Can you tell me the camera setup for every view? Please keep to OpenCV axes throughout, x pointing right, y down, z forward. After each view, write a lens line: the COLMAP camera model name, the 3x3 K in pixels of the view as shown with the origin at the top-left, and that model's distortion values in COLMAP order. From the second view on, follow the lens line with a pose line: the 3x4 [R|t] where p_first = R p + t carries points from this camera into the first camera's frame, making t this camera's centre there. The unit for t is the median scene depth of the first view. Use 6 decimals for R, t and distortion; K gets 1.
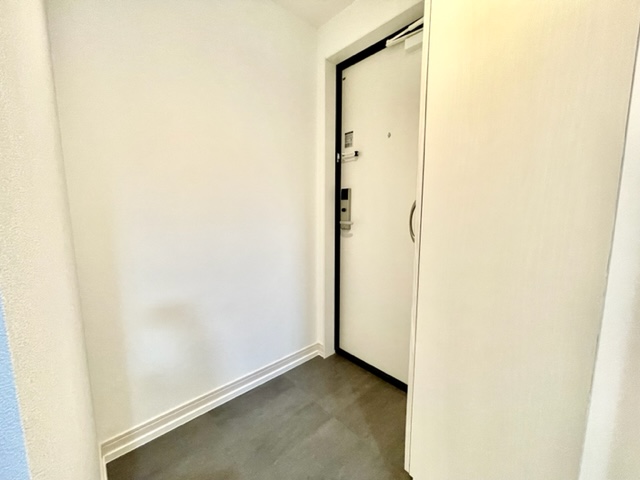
lens RADIAL K [[259.2, 0, 320.7], [0, 259.2, 240.4], [0, 0, 1]] dist [0.000269, -0.000416]
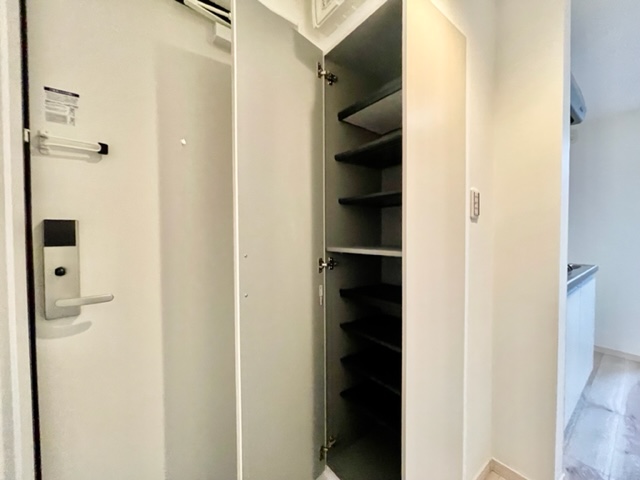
lens RADIAL K [[259.2, 0, 321.6], [0, 259.2, 238.8], [0, 0, 1]] dist [0.000269, -0.000416]
pose [[0.098505, -0.013670, 0.995043, -0.271412], [0.132566, 0.991174, 0.000494, -0.114769], [-0.986267, 0.131860, 0.099448, 0.550772]]
